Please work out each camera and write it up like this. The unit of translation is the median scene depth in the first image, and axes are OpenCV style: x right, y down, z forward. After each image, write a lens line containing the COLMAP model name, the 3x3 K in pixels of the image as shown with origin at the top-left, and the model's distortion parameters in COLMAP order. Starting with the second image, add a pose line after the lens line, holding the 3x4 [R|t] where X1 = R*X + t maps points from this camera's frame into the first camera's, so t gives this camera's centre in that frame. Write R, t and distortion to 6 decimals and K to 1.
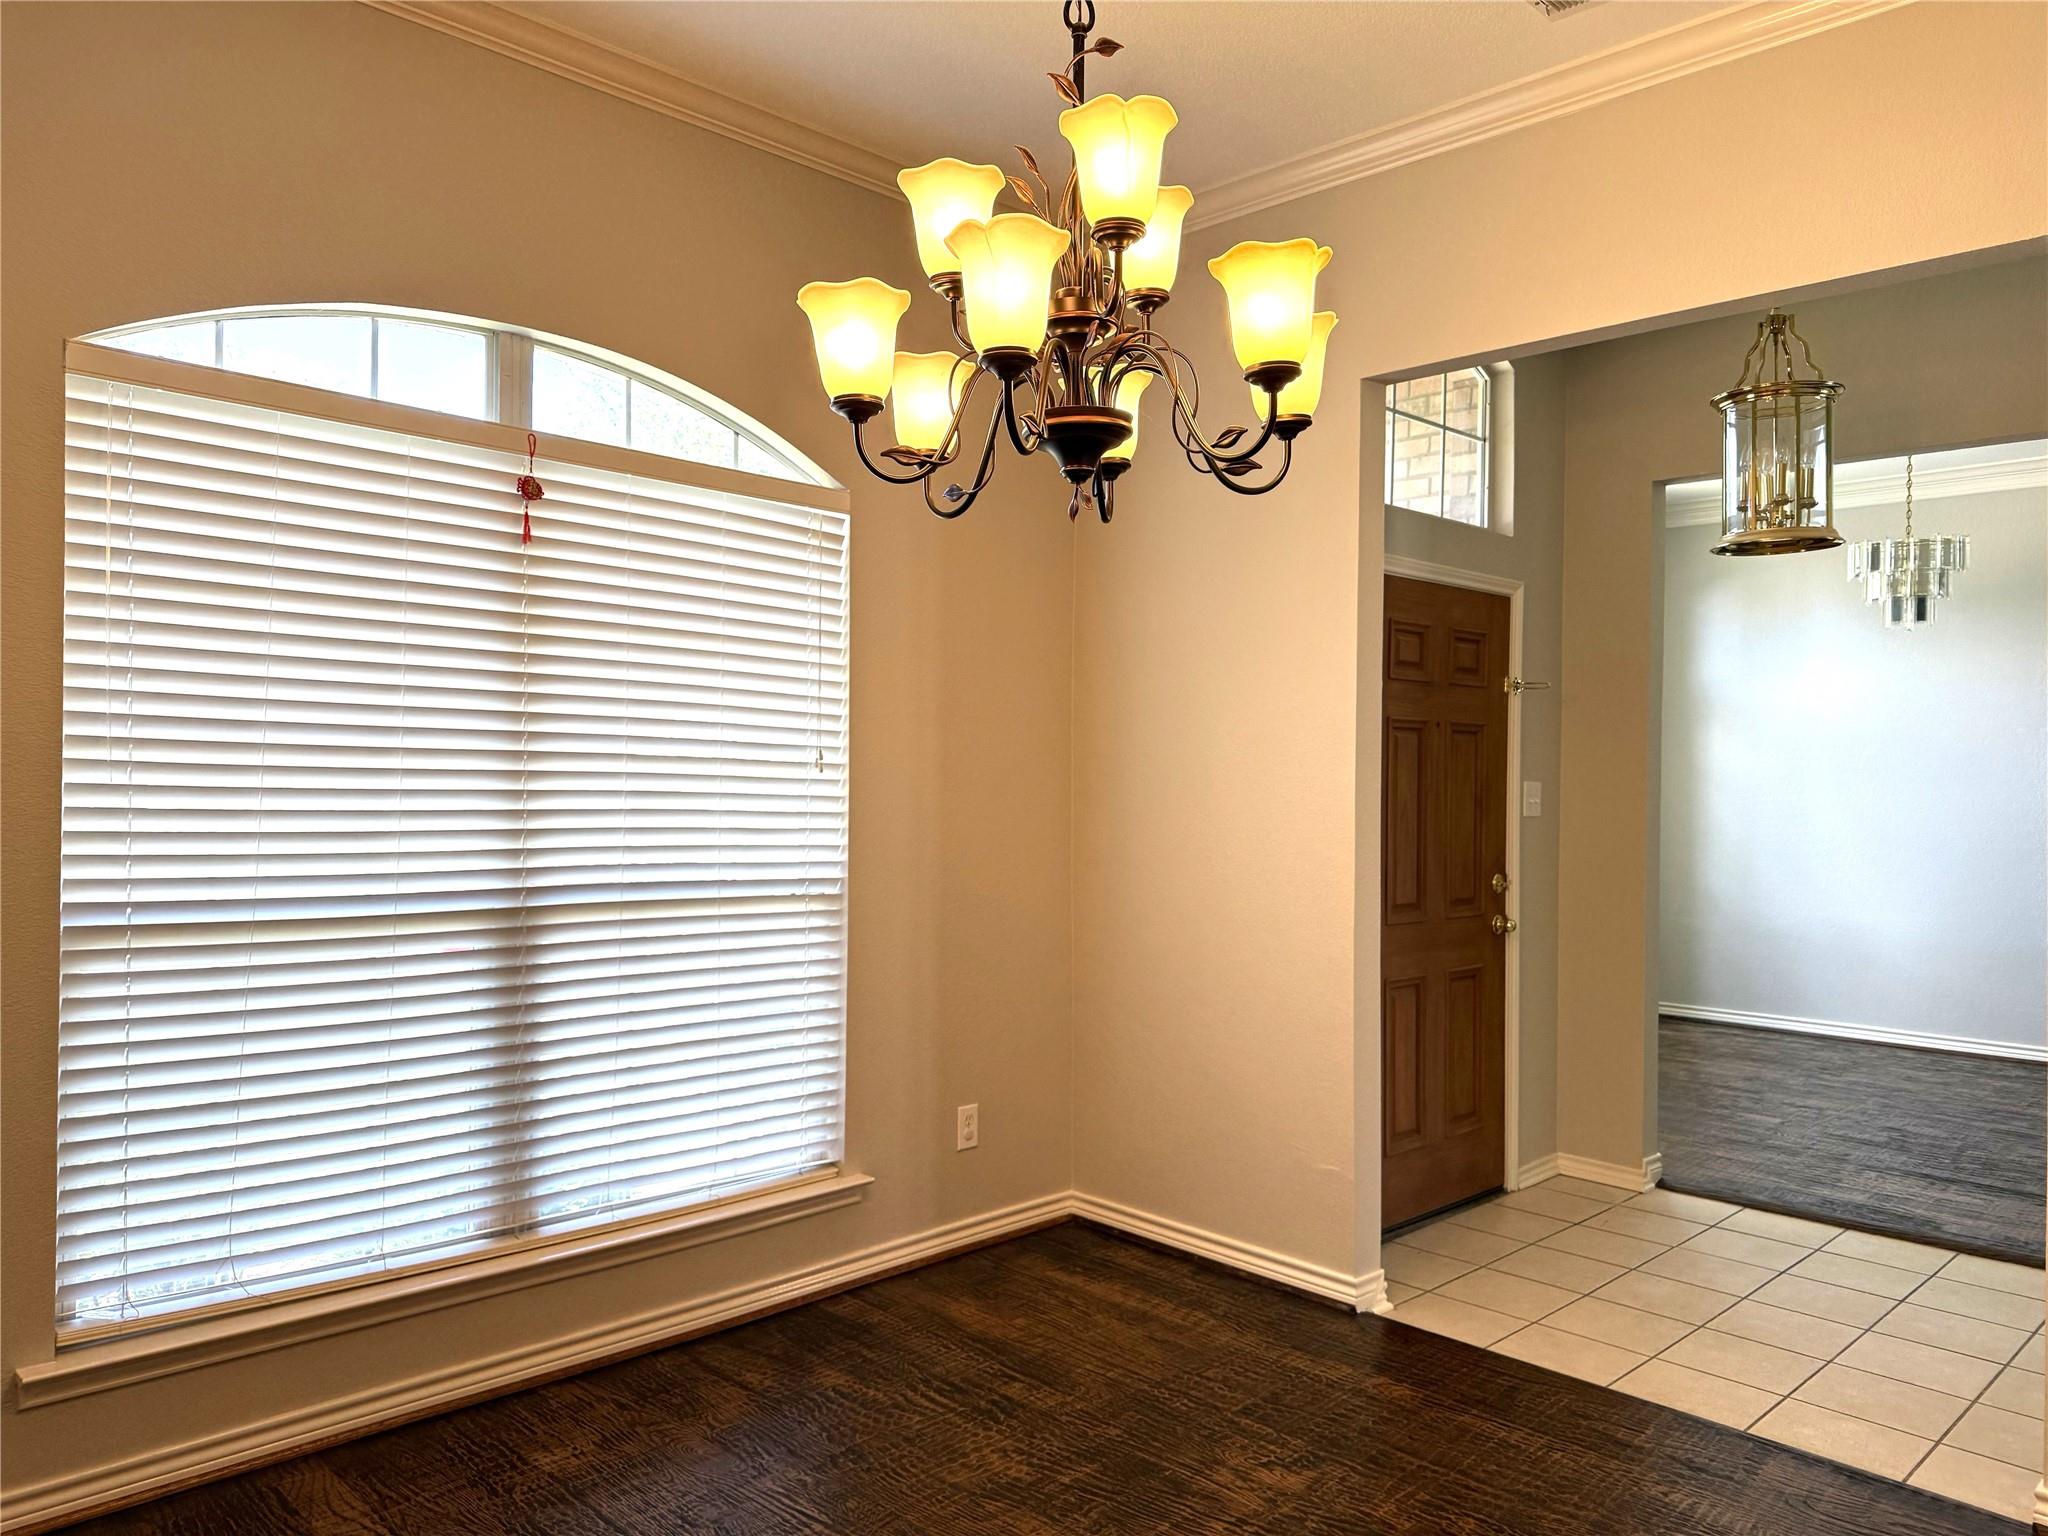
lens RADIAL K [[1442.2, 0, 1024.0], [0, 1442.2, 768.0], [0, 0, 1]] dist [-0.012048, -0.003595]
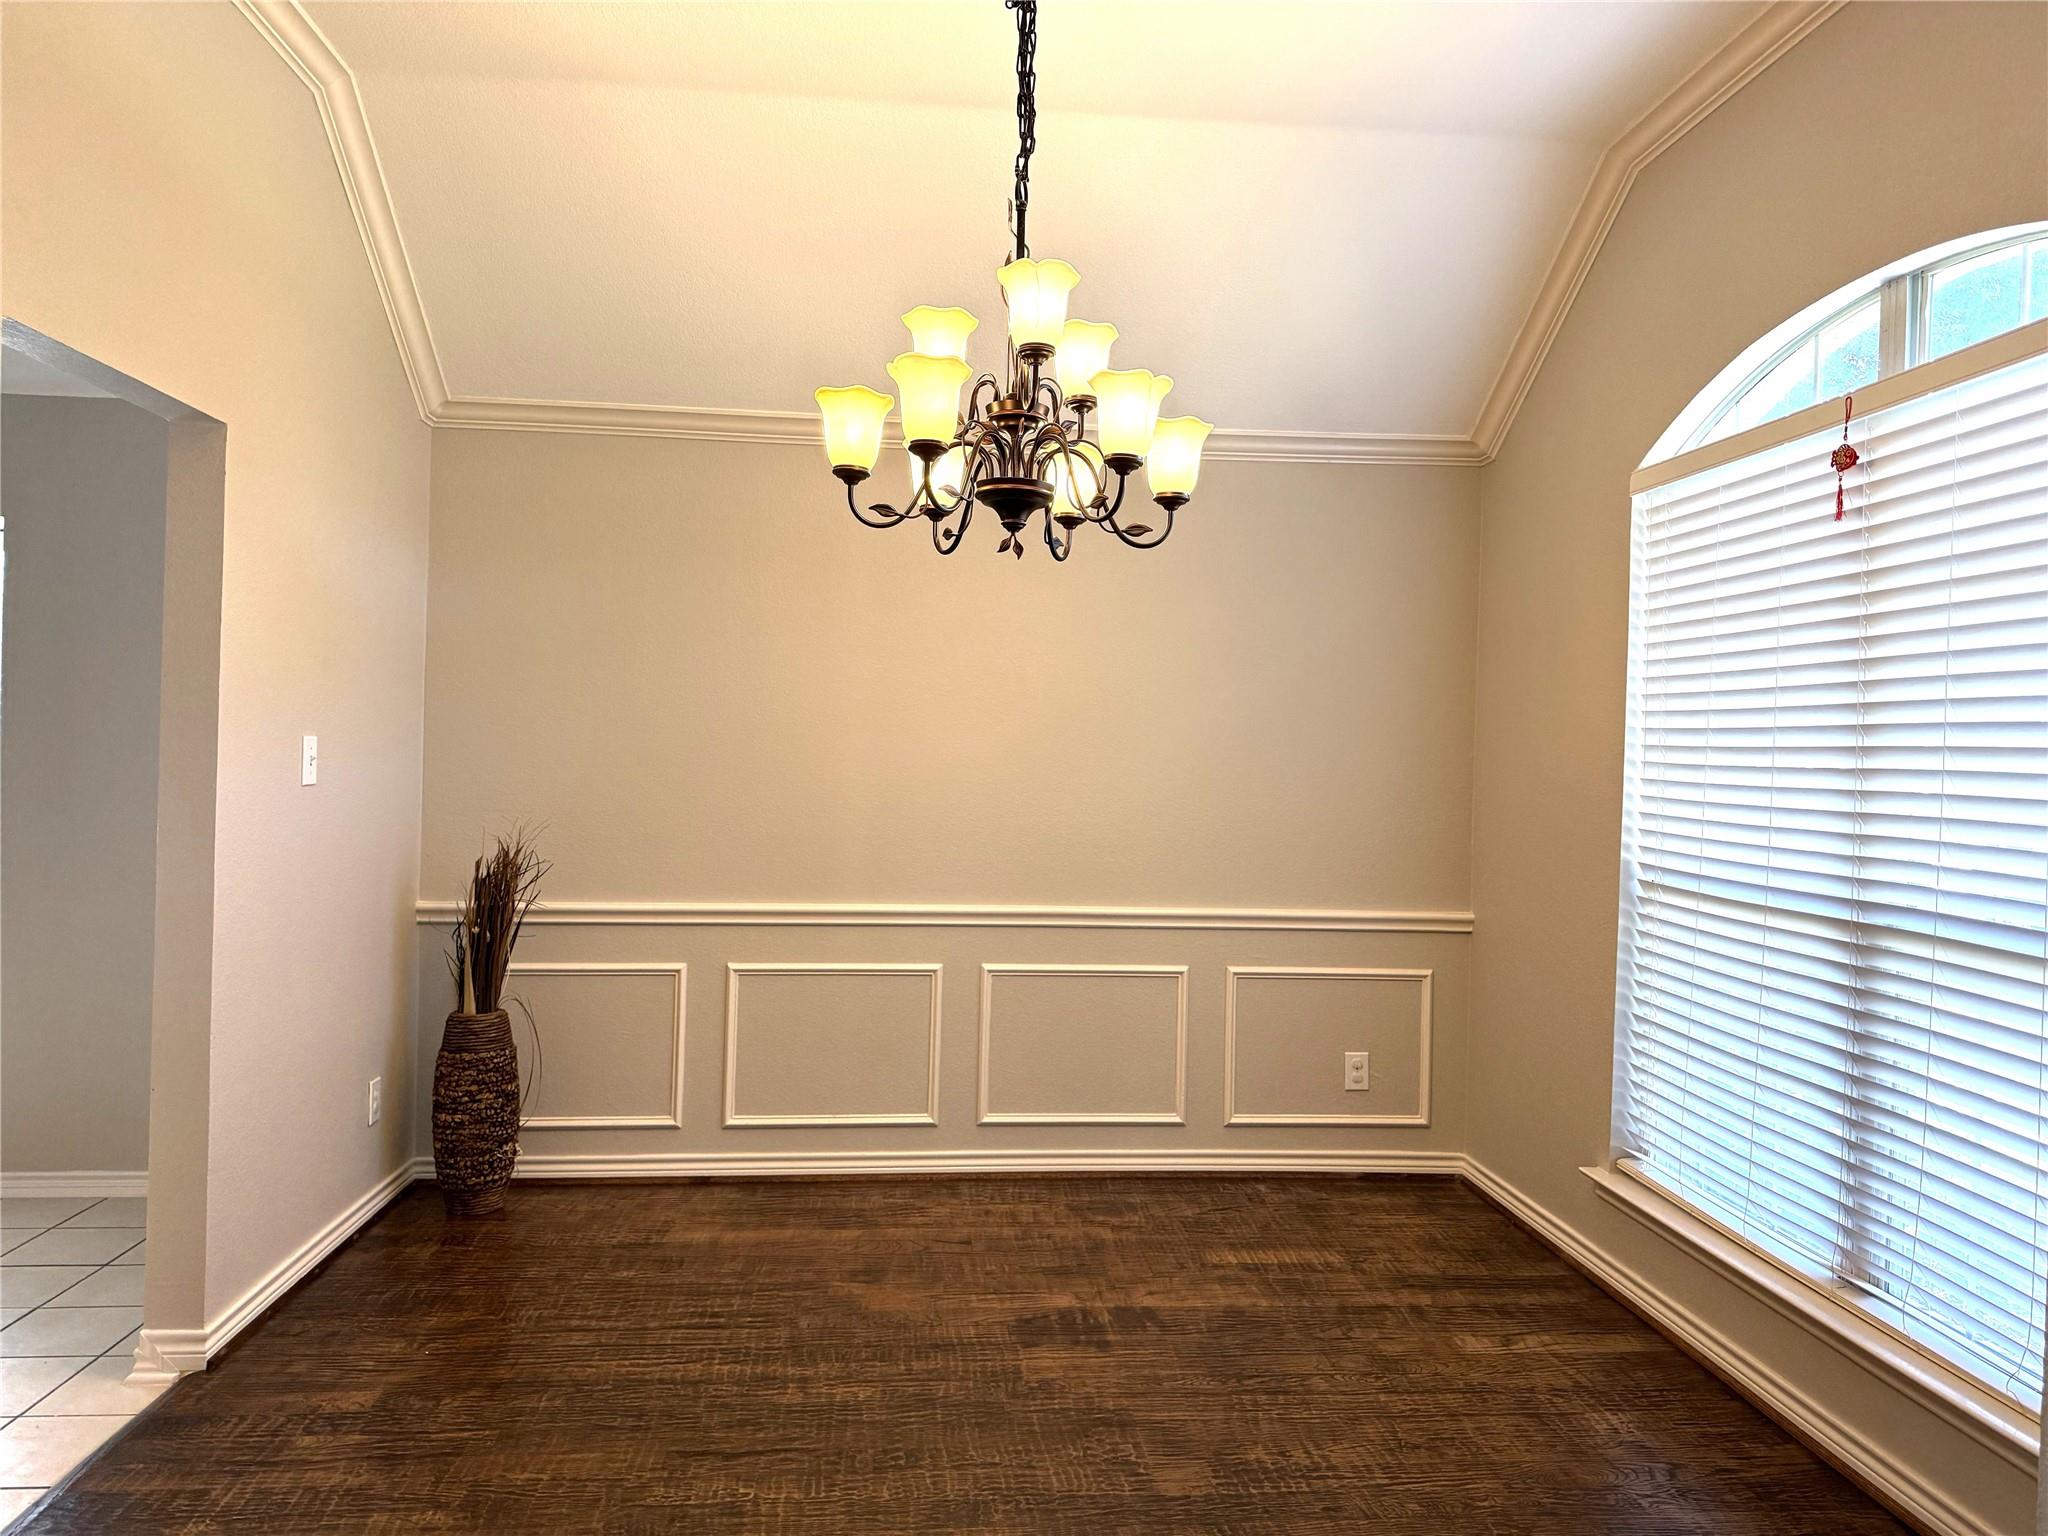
lens RADIAL K [[1442.2, 0, 1024.0], [0, 1442.2, 768.0], [0, 0, 1]] dist [-0.012048, -0.003595]
pose [[-0.647325, -0.024802, -0.761810, 0.691622], [-0.033079, 0.999443, -0.004431, 0.023226], [0.761496, 0.022331, -0.647785, 1.221190]]
